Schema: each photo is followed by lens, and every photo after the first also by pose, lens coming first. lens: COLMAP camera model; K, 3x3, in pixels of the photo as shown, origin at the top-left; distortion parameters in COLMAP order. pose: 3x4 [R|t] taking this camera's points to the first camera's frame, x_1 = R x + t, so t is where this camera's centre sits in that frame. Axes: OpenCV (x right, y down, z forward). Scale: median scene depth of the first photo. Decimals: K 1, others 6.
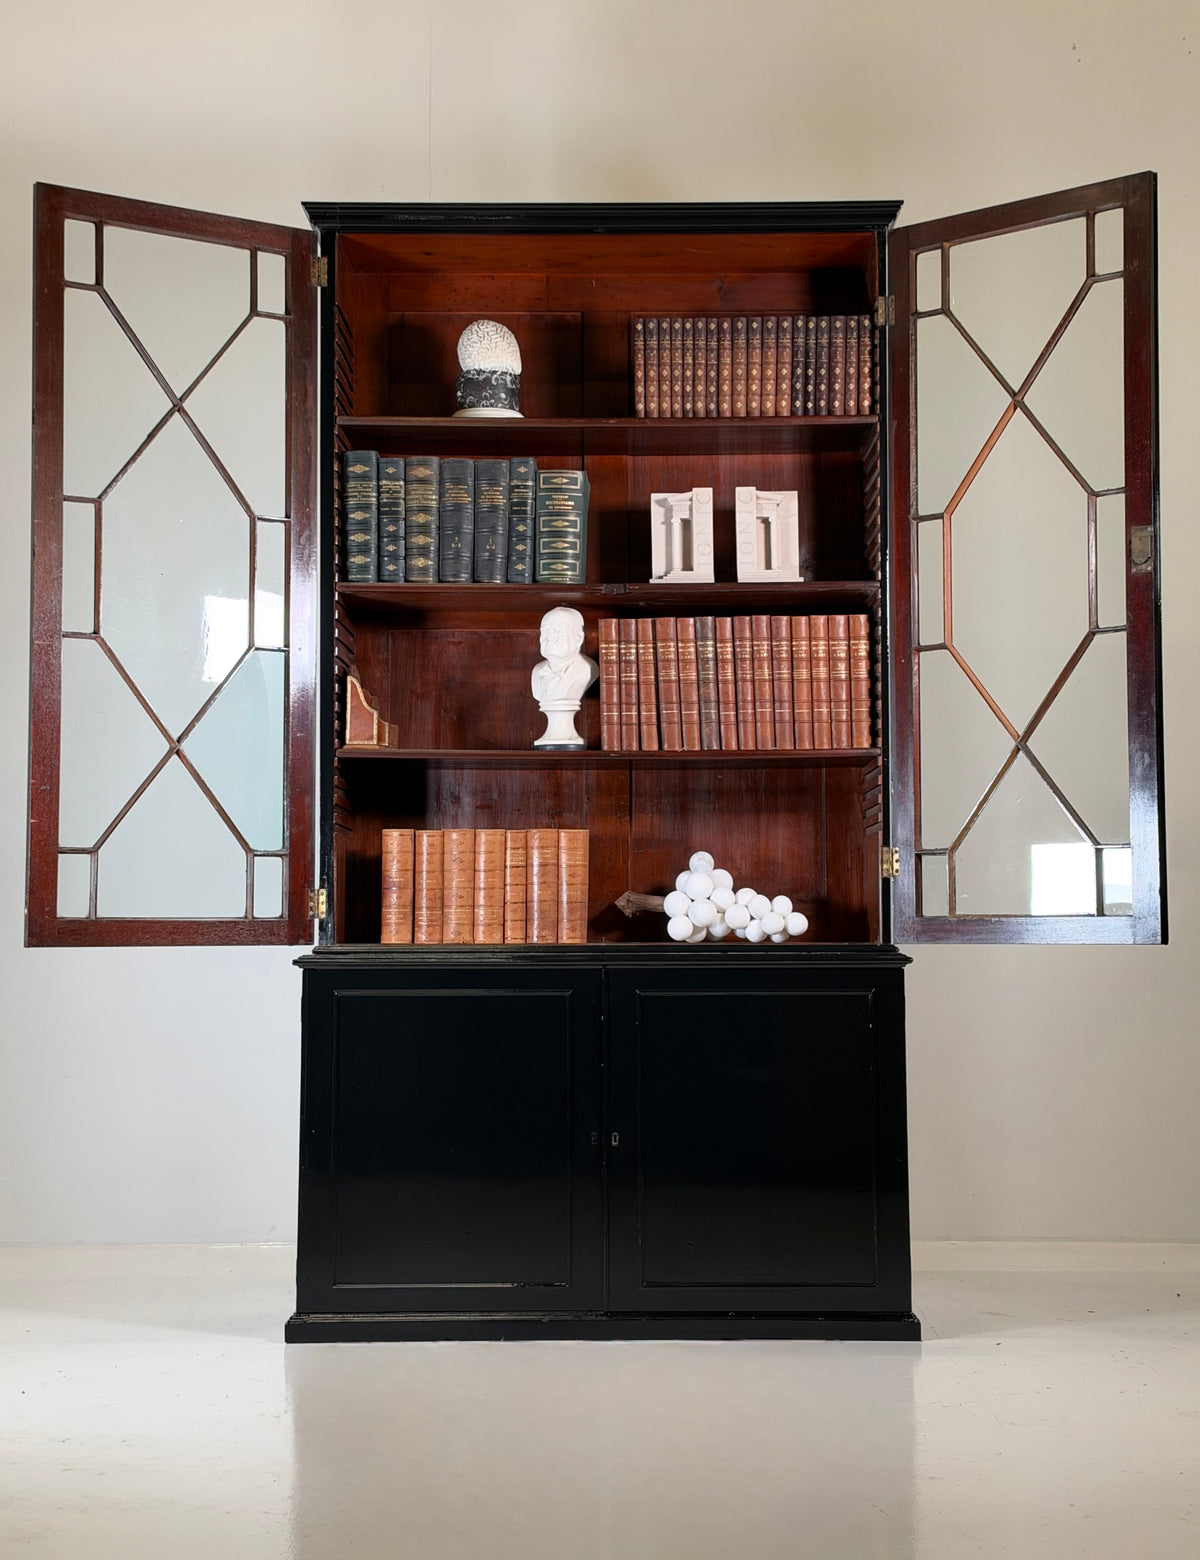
lens RADIAL K [[2248.6, 0, 617.0], [0, 2248.6, 758.1], [0, 0, 1]] dist [0.189400, -0.044071]
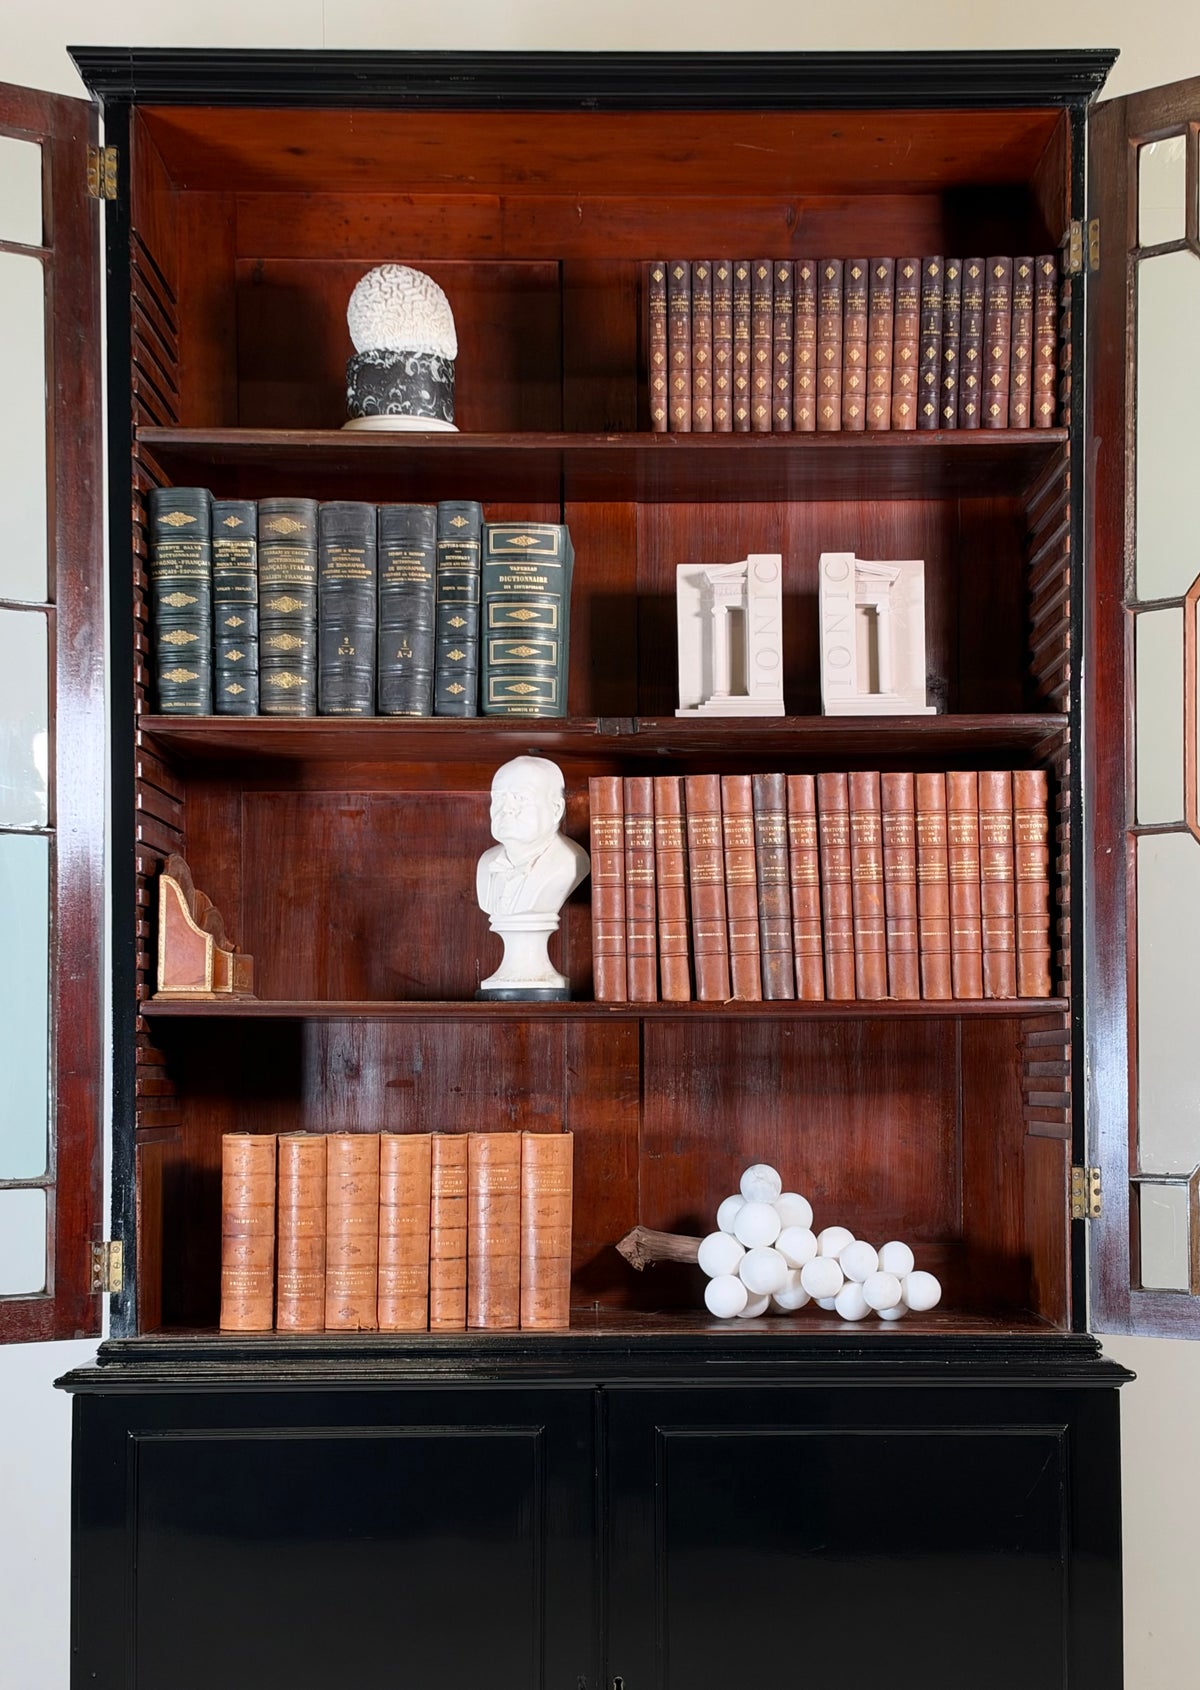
lens RADIAL K [[2483.0, 0, 639.4], [0, 2483.0, 976.9], [0, 0, 1]] dist [0.198999, -0.409937]
pose [[0.999893, -0.000540, 0.014631, -0.004502], [-0.000025, 0.999255, 0.038591, -0.034780], [-0.014640, -0.038587, 0.999148, 0.345501]]
